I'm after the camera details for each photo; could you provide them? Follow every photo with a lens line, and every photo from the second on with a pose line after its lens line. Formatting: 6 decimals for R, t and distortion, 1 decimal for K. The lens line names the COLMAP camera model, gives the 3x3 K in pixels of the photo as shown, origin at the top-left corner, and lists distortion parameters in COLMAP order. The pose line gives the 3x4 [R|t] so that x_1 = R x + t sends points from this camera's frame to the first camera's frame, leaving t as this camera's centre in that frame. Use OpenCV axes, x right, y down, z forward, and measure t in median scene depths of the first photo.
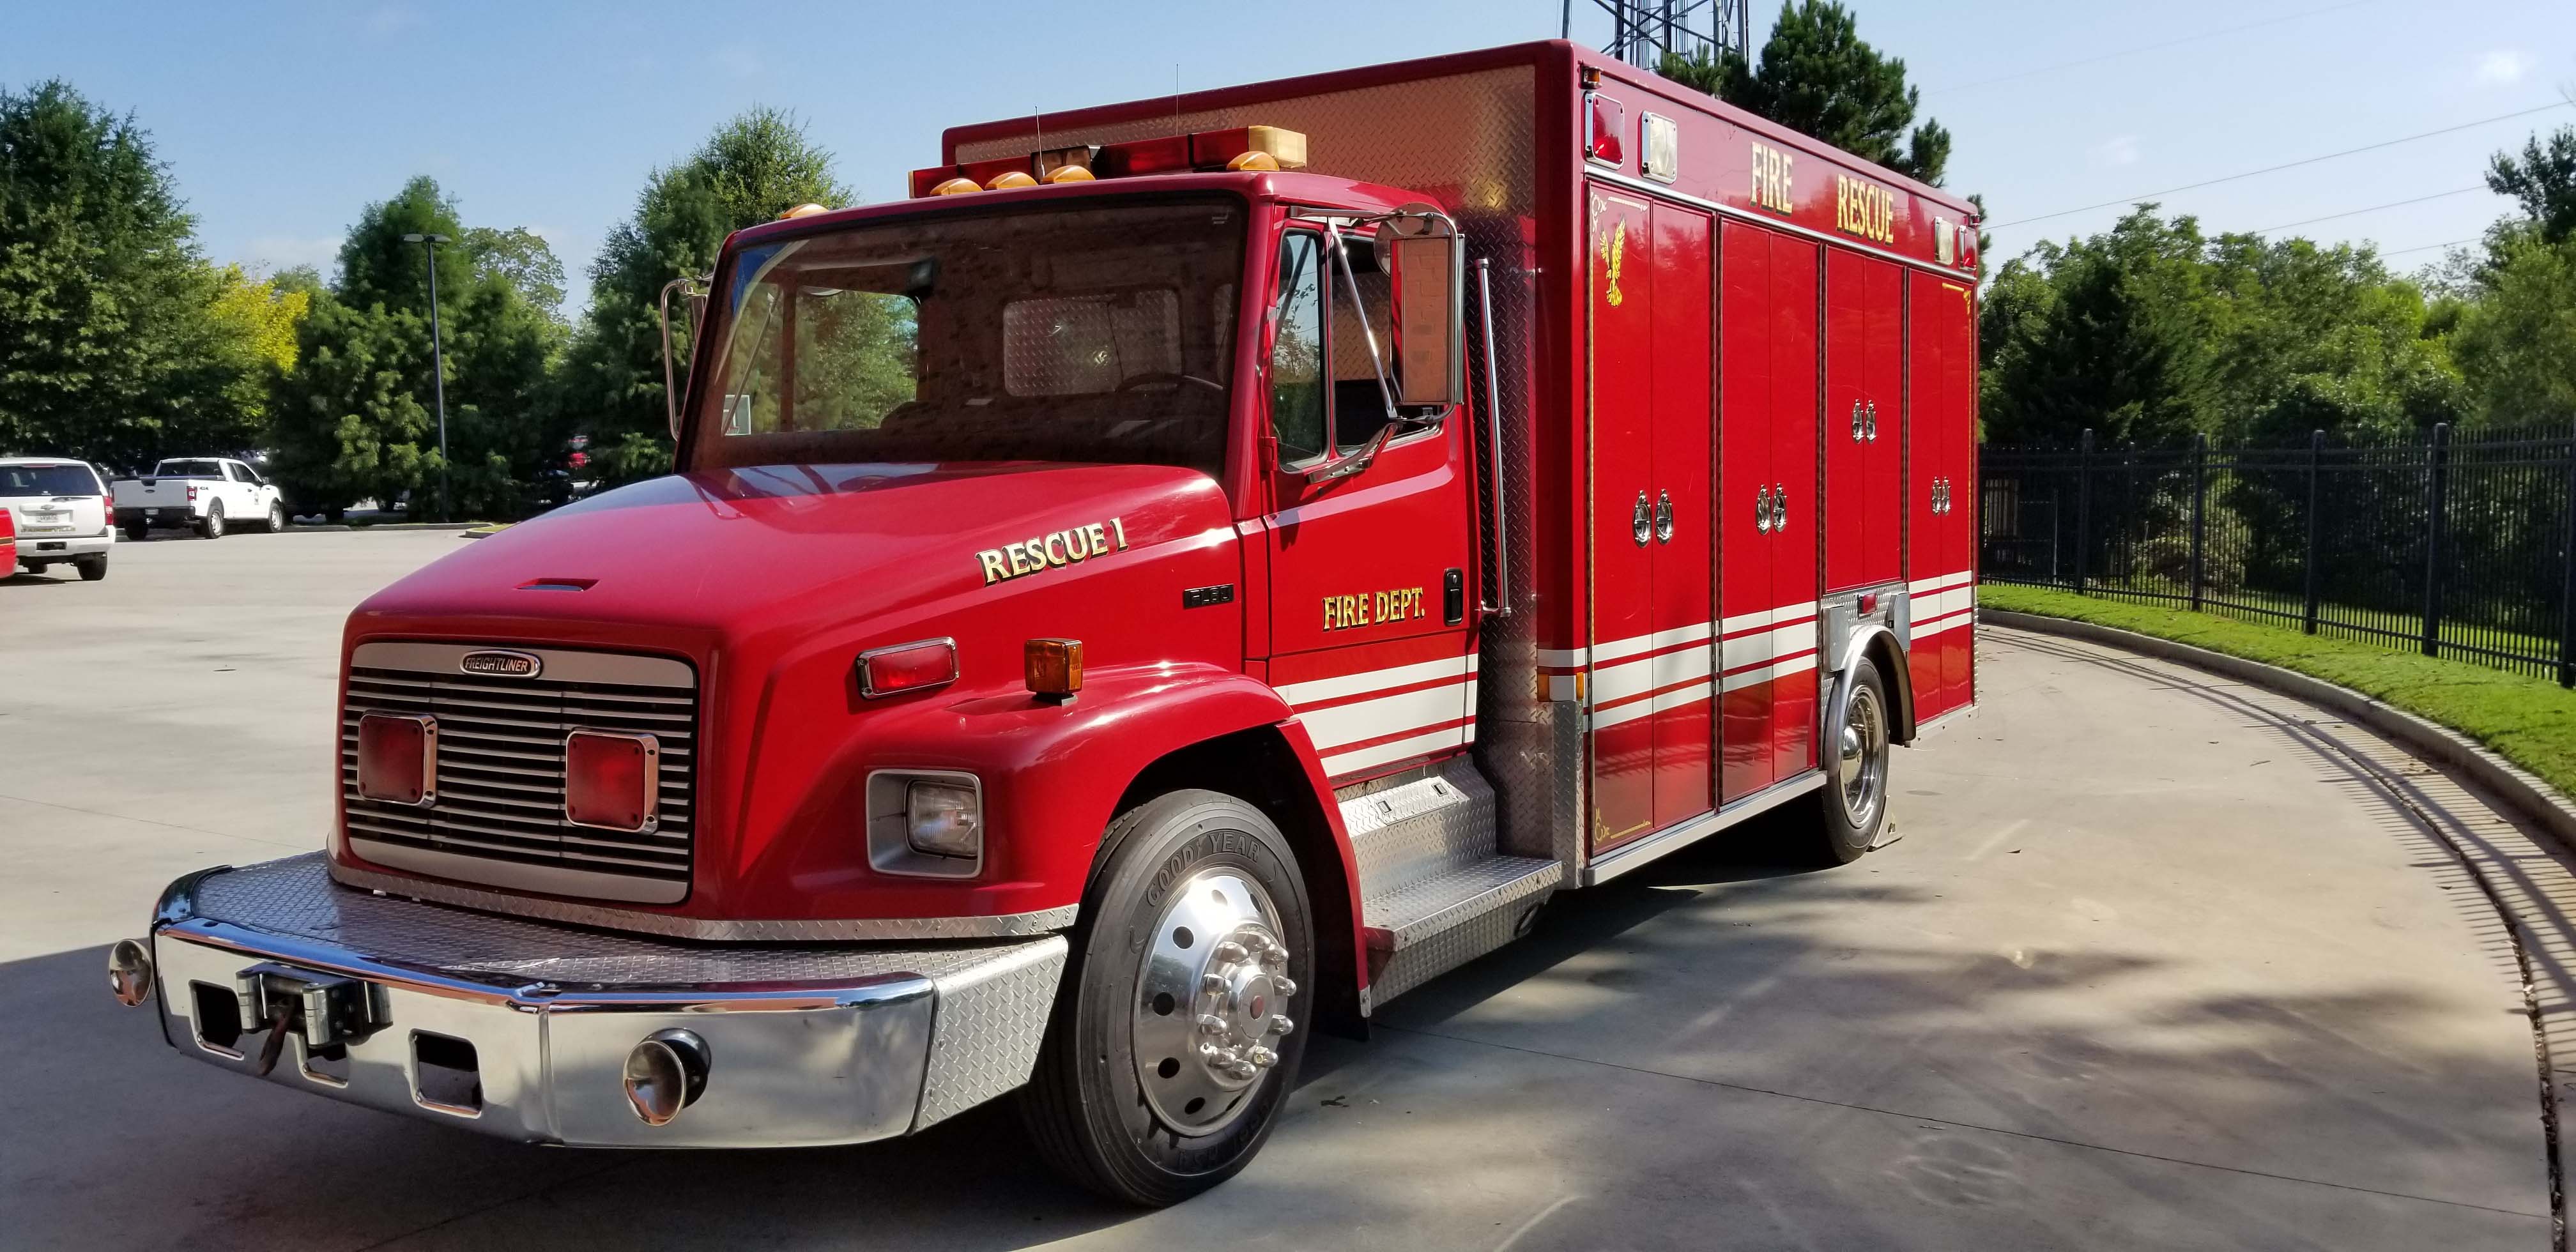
lens RADIAL K [[2017.4, 0, 1281.0], [0, 2017.4, 587.9], [0, 0, 1]] dist [0.070981, -0.125582]
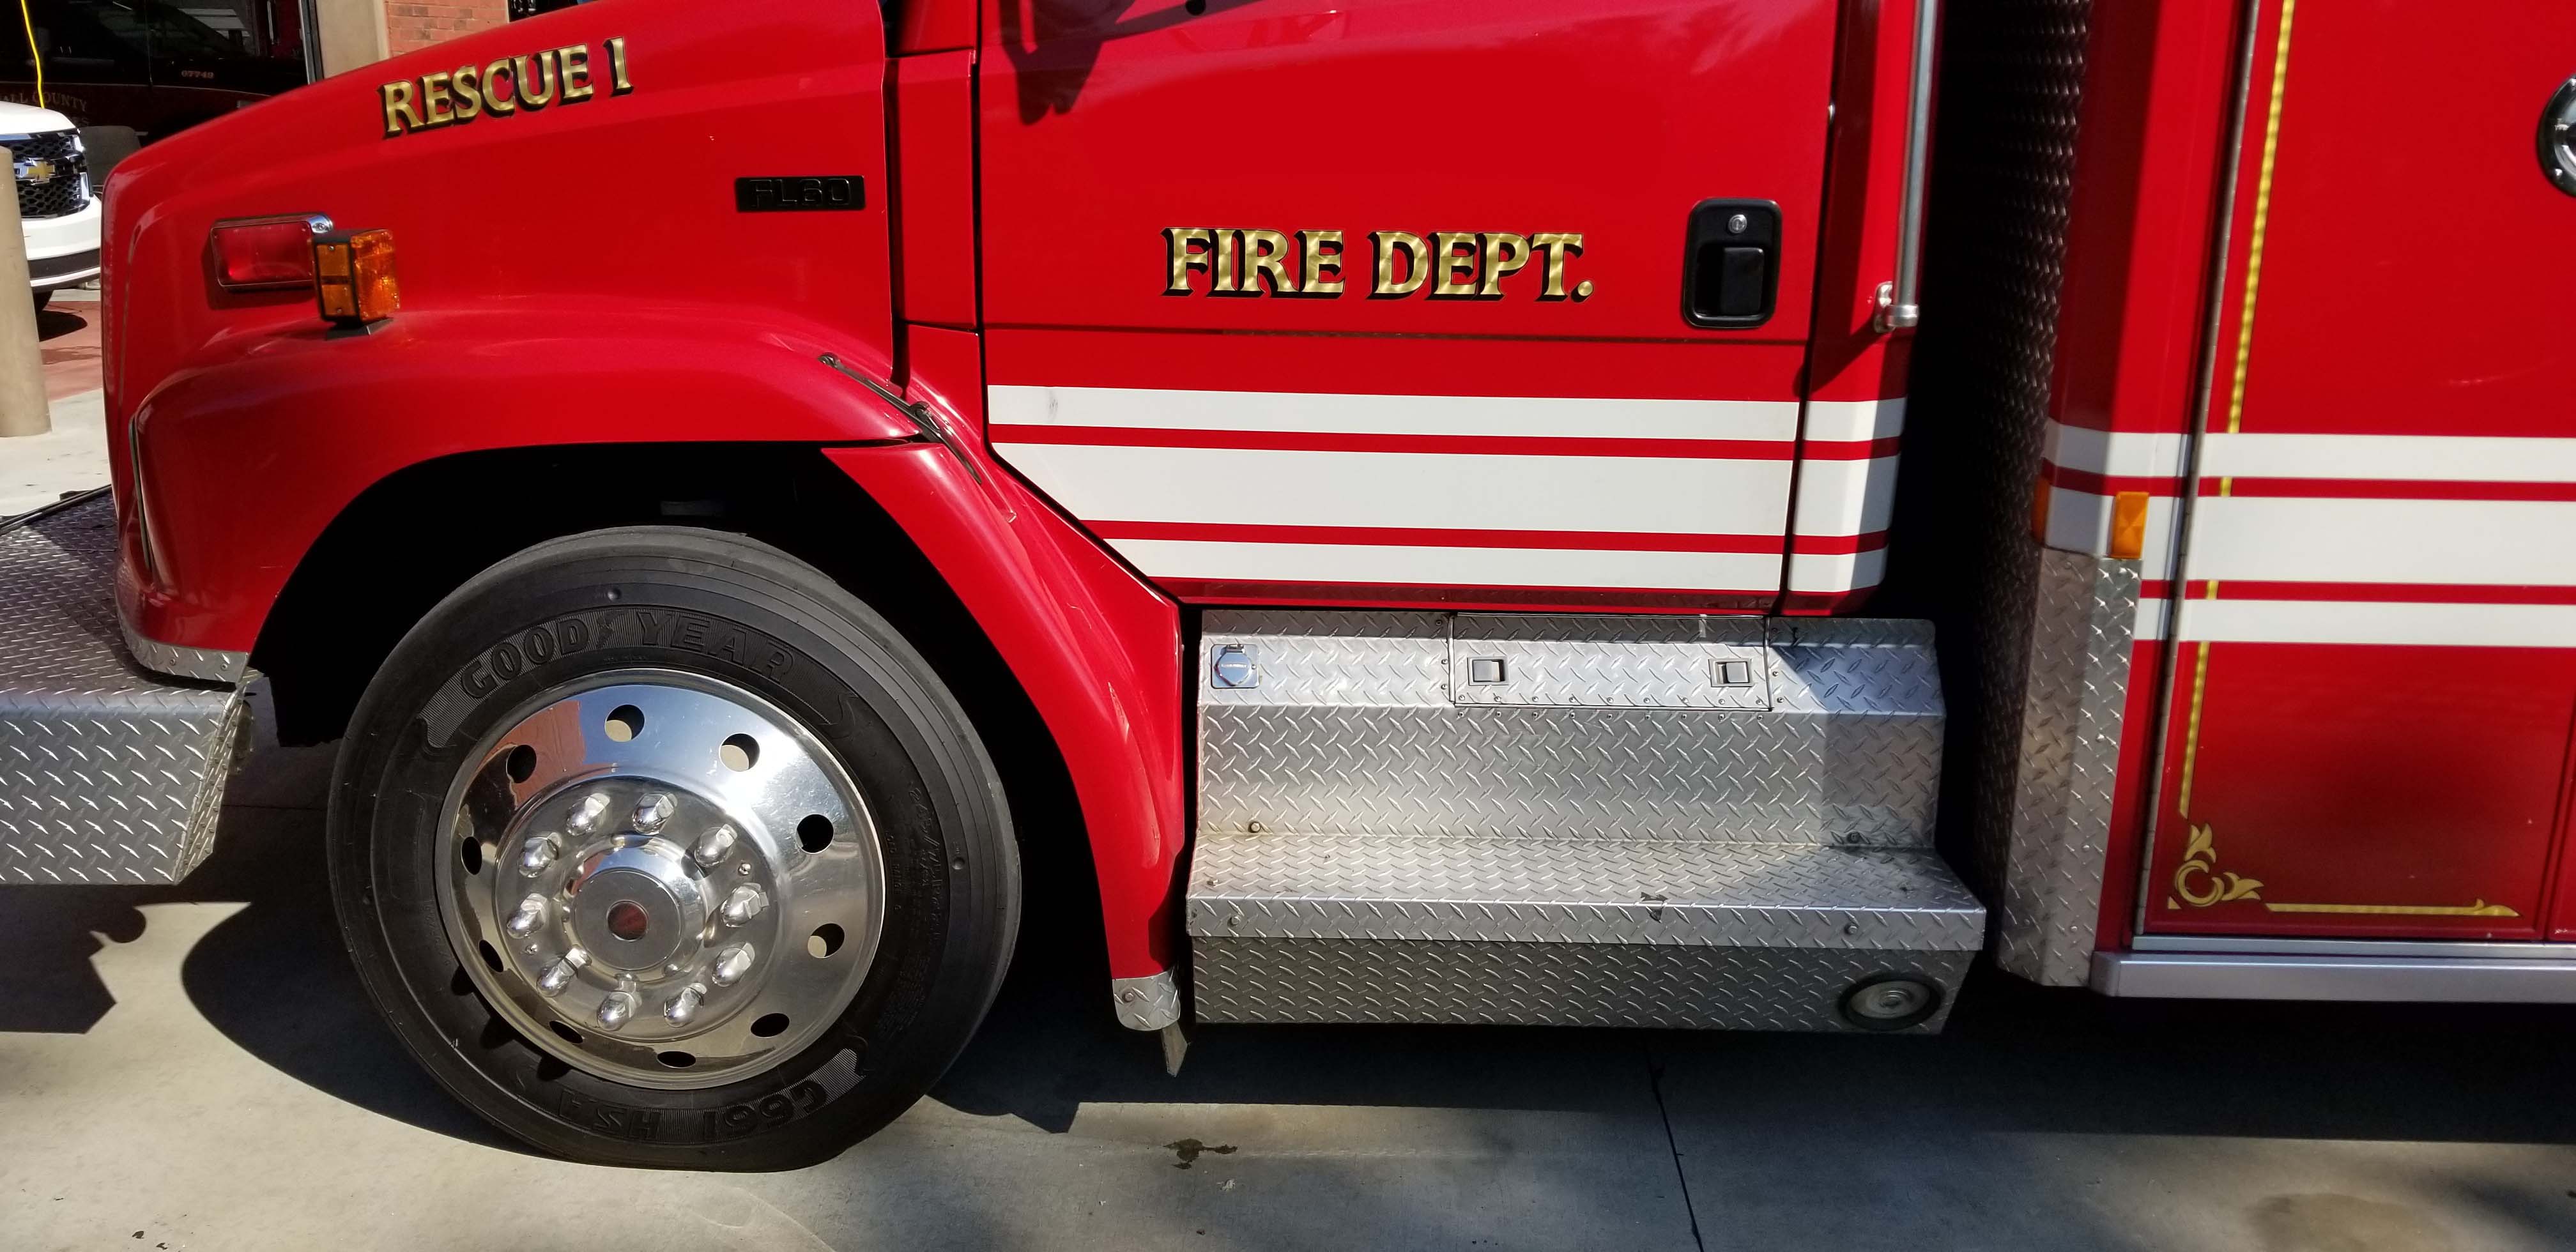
lens RADIAL K [[2017.4, 0, 1281.0], [0, 2017.4, 587.9], [0, 0, 1]] dist [0.070981, -0.125582]
pose [[0.521402, 0.234118, -0.820566, 0.459297], [-0.066209, 0.969826, 0.234634, -0.027053], [0.850739, -0.068010, 0.521170, 0.746189]]
